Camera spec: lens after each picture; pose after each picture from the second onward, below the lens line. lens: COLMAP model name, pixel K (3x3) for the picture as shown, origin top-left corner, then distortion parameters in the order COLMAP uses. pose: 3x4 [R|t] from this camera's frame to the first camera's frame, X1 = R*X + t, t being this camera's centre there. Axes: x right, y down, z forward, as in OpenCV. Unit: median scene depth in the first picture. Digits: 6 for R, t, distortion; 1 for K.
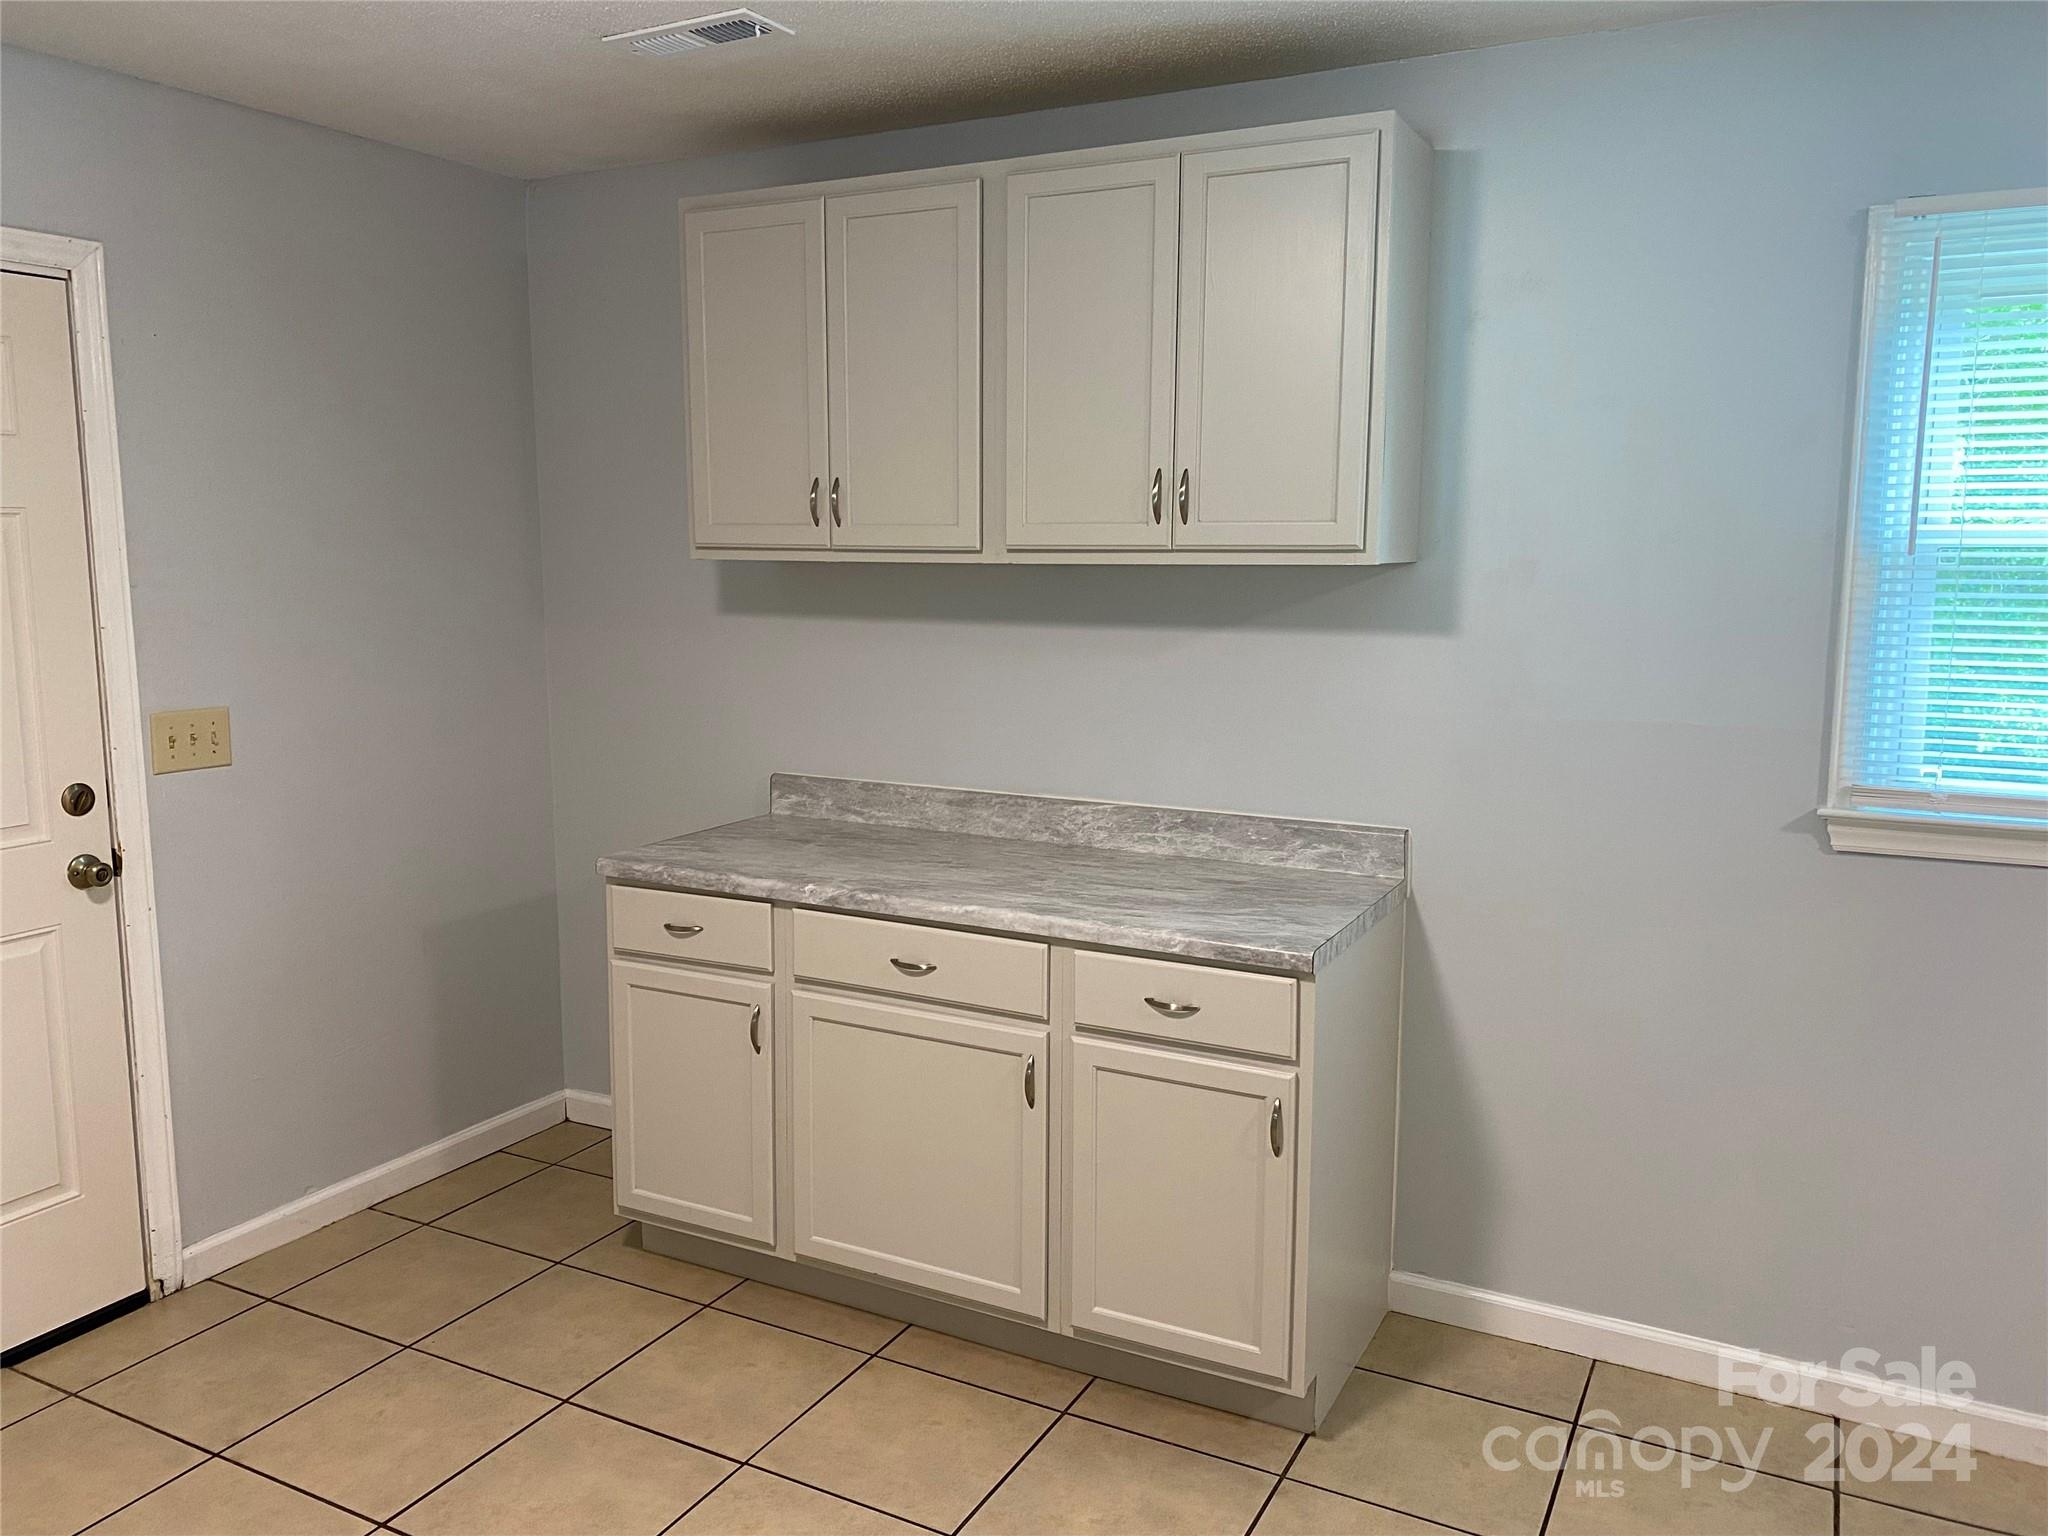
lens RADIAL K [[1557.3, 0, 980.3], [0, 1557.3, 750.8], [0, 0, 1]] dist [0.051028, -0.053974]
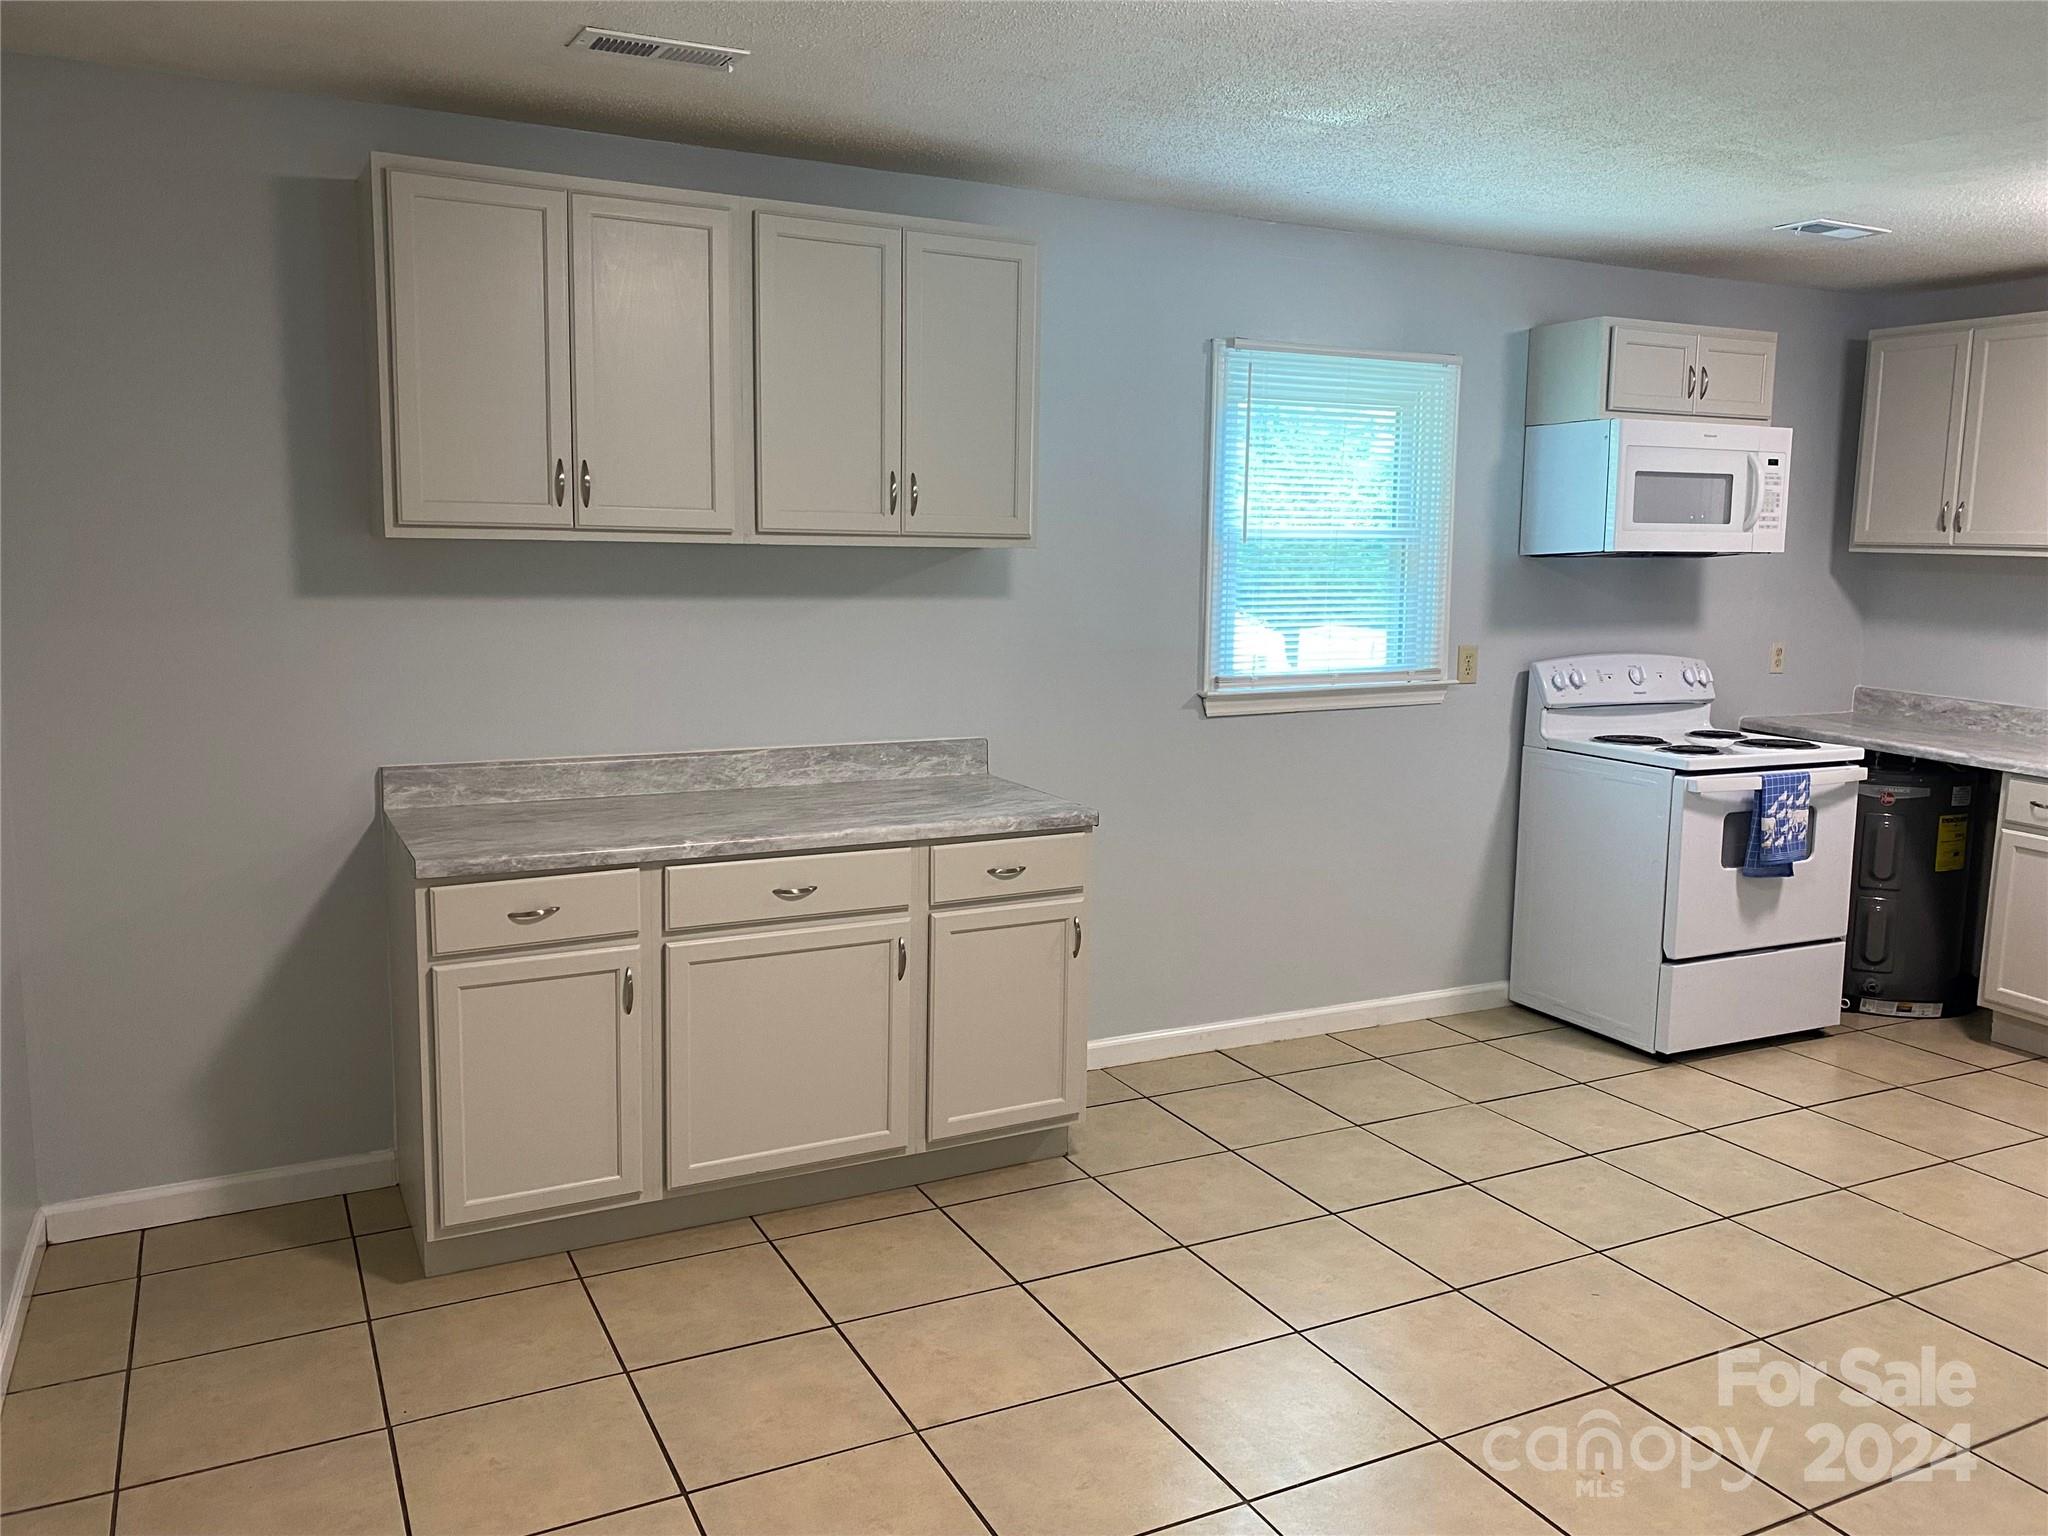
lens RADIAL K [[1557.3, 0, 1063.0], [0, 1557.3, 743.5], [0, 0, 1]] dist [0.051028, -0.053974]
pose [[0.560310, -0.103470, 0.821794, -0.816256], [0.096898, 0.993542, 0.059029, -0.019100], [-0.822595, 0.046556, 0.566718, 0.159423]]
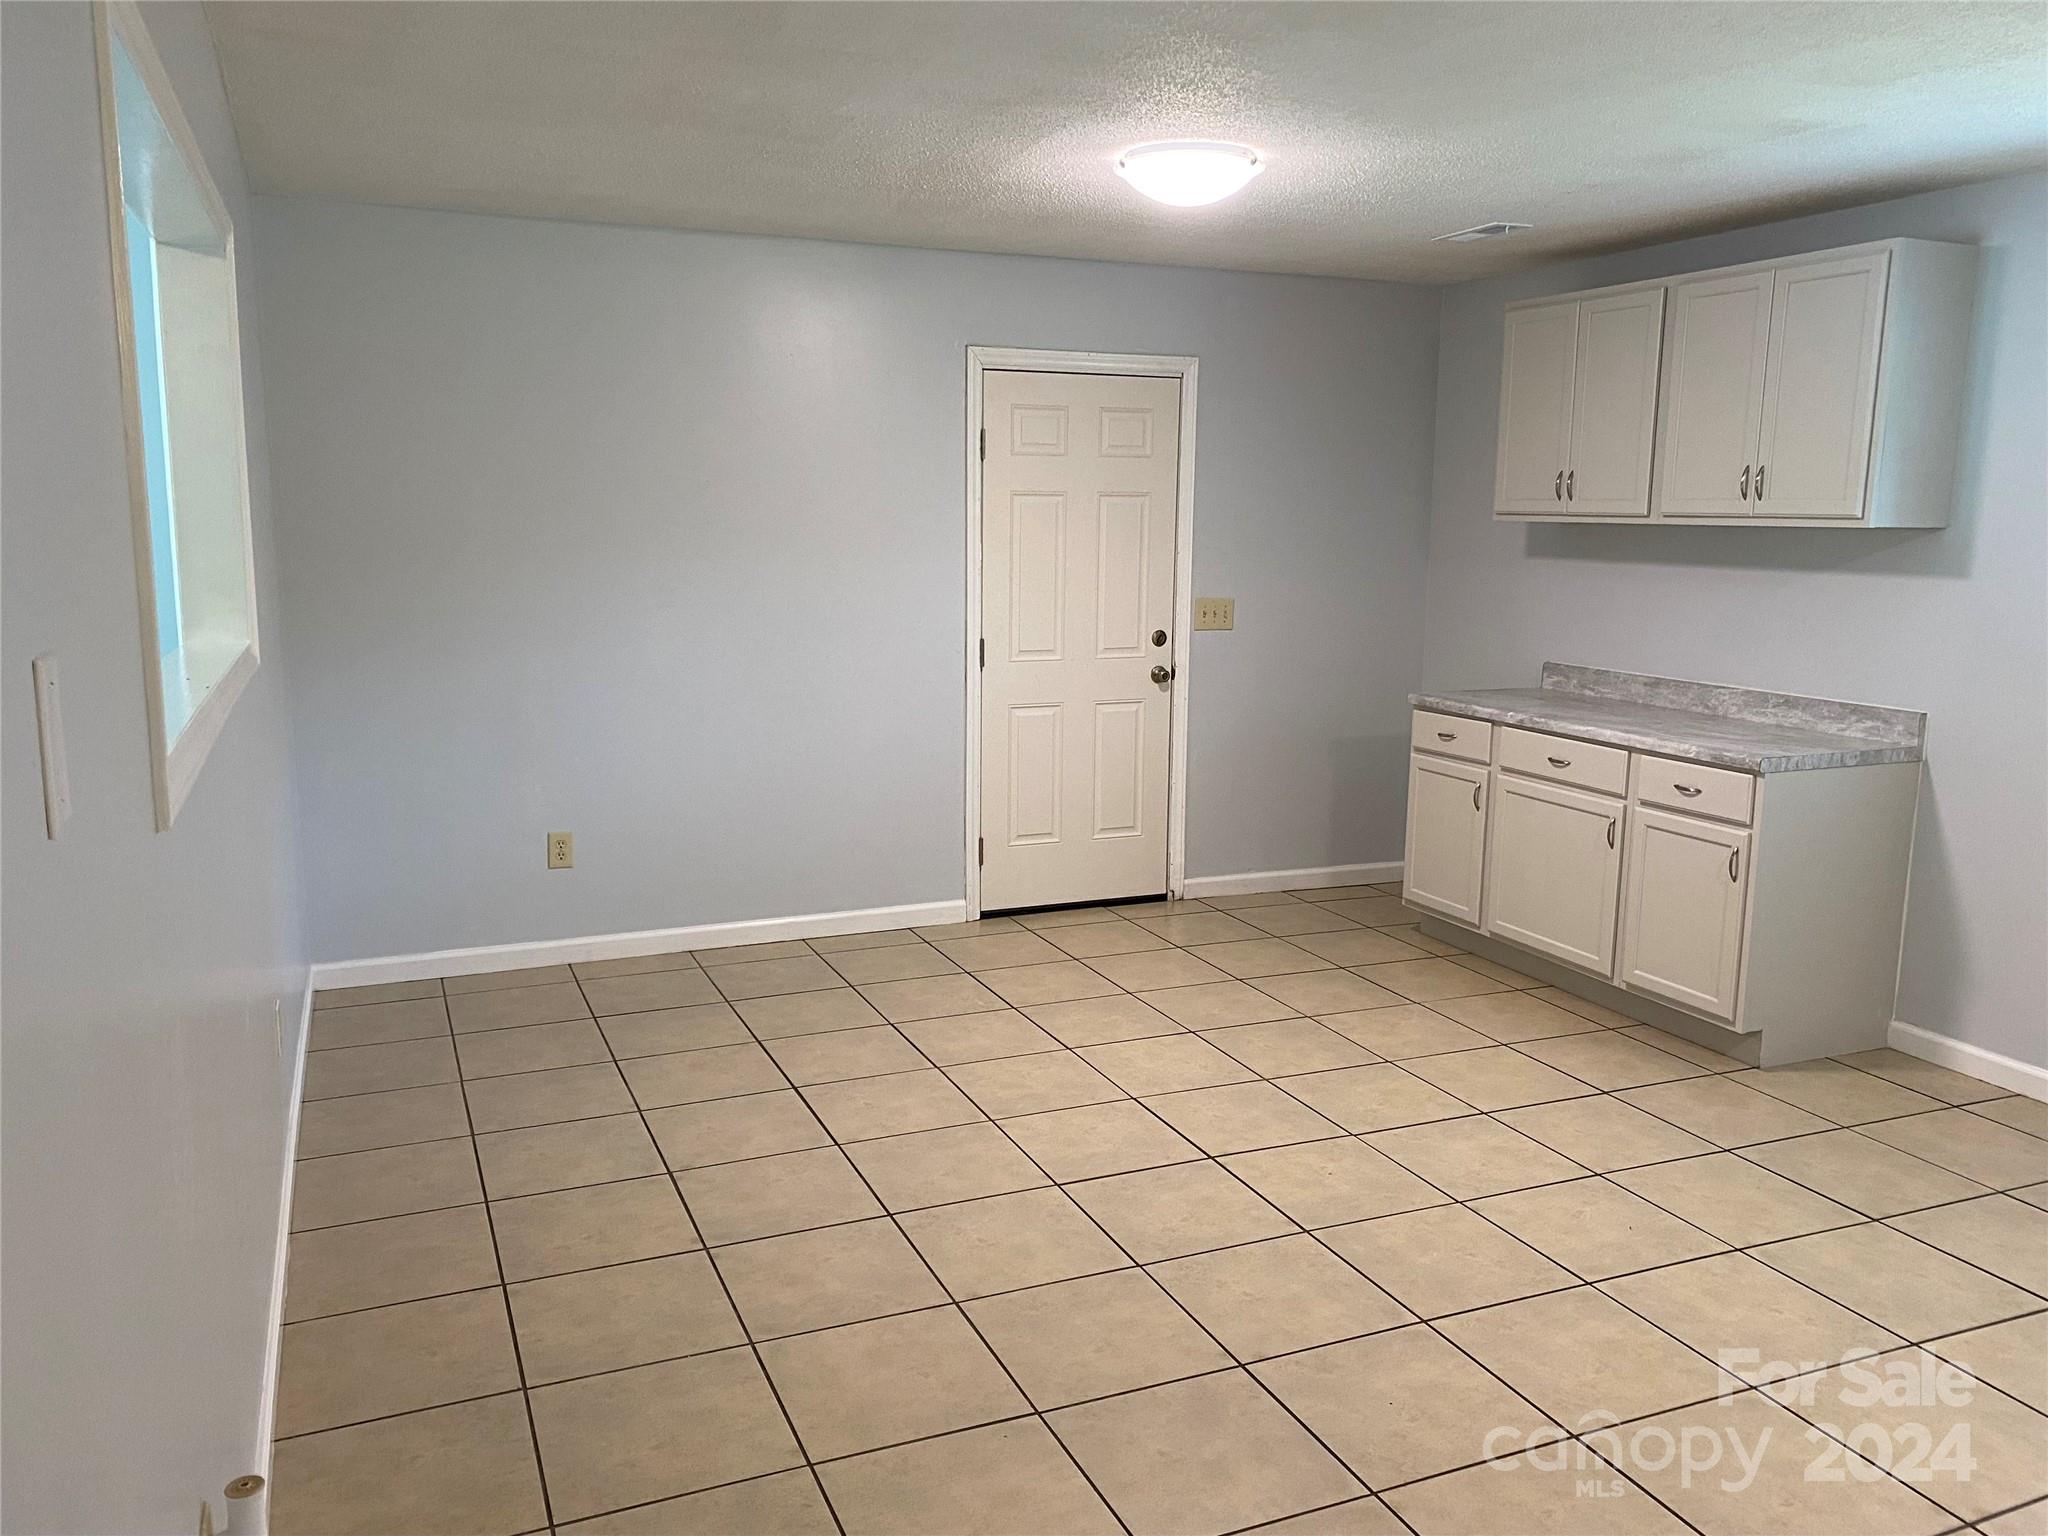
lens RADIAL K [[1557.3, 0, 1021.0], [0, 1557.3, 773.0], [0, 0, 1]] dist [0.051028, -0.053974]
pose [[0.790159, 0.112169, -0.602550, 0.489159], [-0.093899, 0.993659, 0.061842, 0.093124], [0.605666, 0.007714, 0.795682, -0.665432]]
